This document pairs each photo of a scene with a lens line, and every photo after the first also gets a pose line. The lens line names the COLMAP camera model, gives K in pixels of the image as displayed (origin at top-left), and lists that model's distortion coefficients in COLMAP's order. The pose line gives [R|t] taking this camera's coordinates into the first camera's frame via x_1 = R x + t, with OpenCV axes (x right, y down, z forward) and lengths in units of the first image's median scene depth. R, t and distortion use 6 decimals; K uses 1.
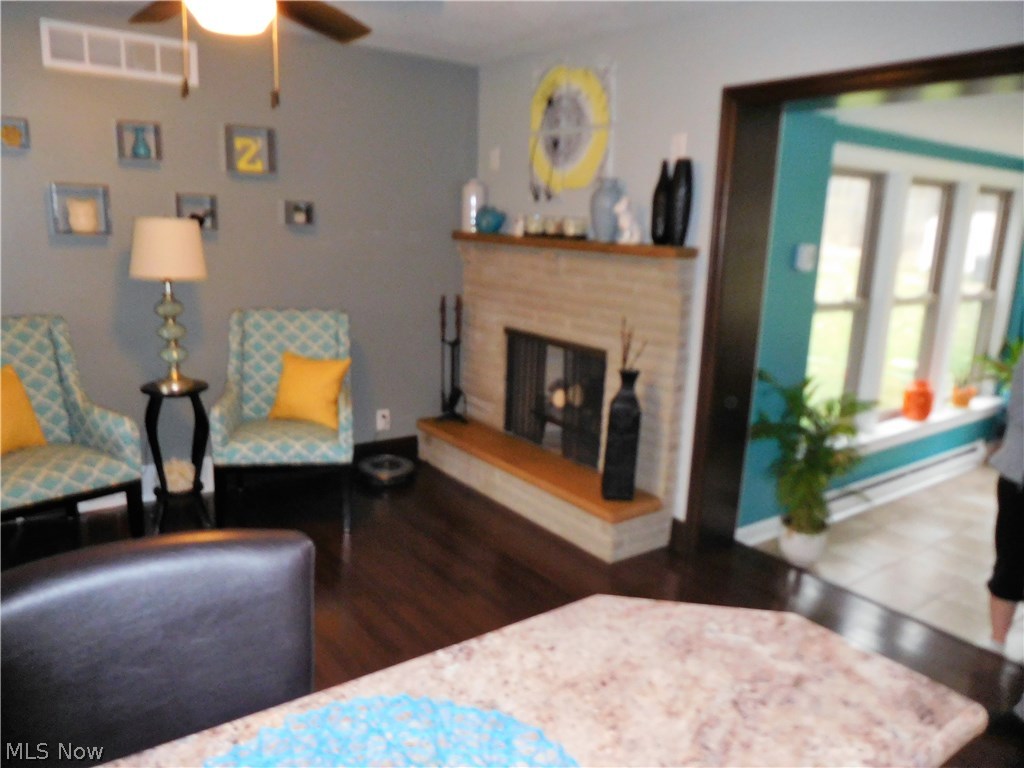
lens RADIAL K [[759.5, 0, 512.0], [0, 759.5, 384.0], [0, 0, 1]] dist [-0.005154, -0.005880]
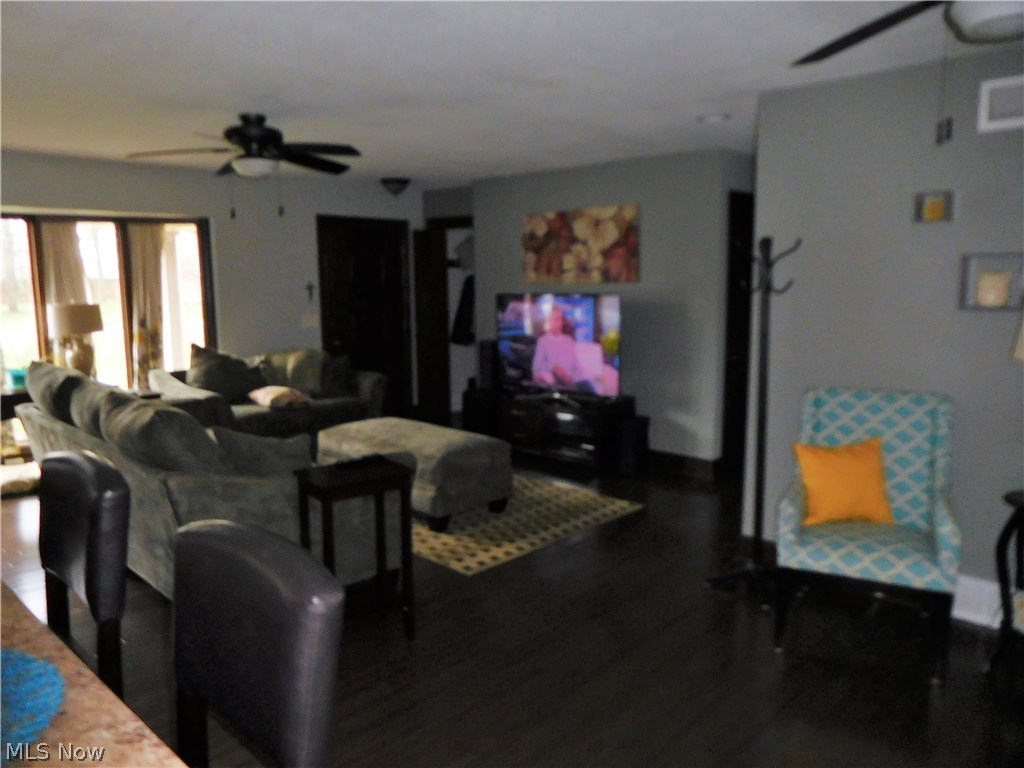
lens RADIAL K [[759.5, 0, 512.0], [0, 759.5, 384.0], [0, 0, 1]] dist [-0.005154, -0.005880]
pose [[0.160010, 0.086778, -0.983294, 0.232655], [-0.197044, 0.978888, 0.054324, -0.051222], [0.967249, 0.185060, 0.173731, 0.331988]]
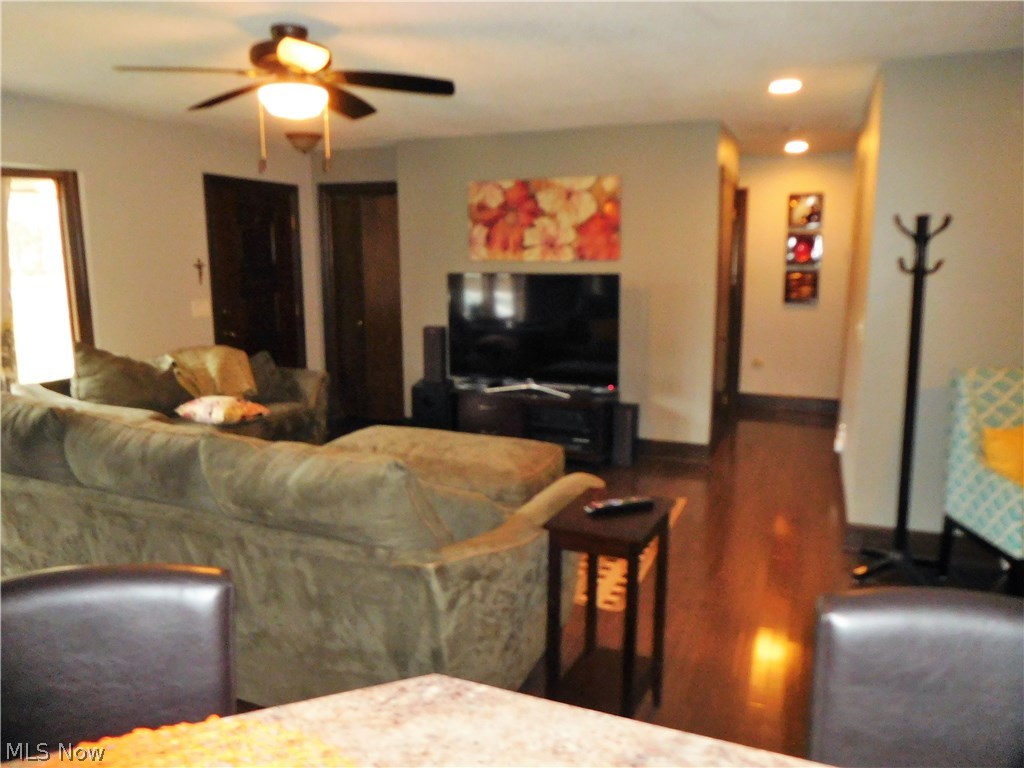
lens RADIAL K [[759.5, 0, 512.0], [0, 759.5, 384.0], [0, 0, 1]] dist [-0.005154, -0.005880]
pose [[0.503214, 0.097603, -0.858633, -0.144977], [-0.158433, 0.987180, 0.019363, 0.024217], [0.849515, 0.126292, 0.512226, -0.118751]]
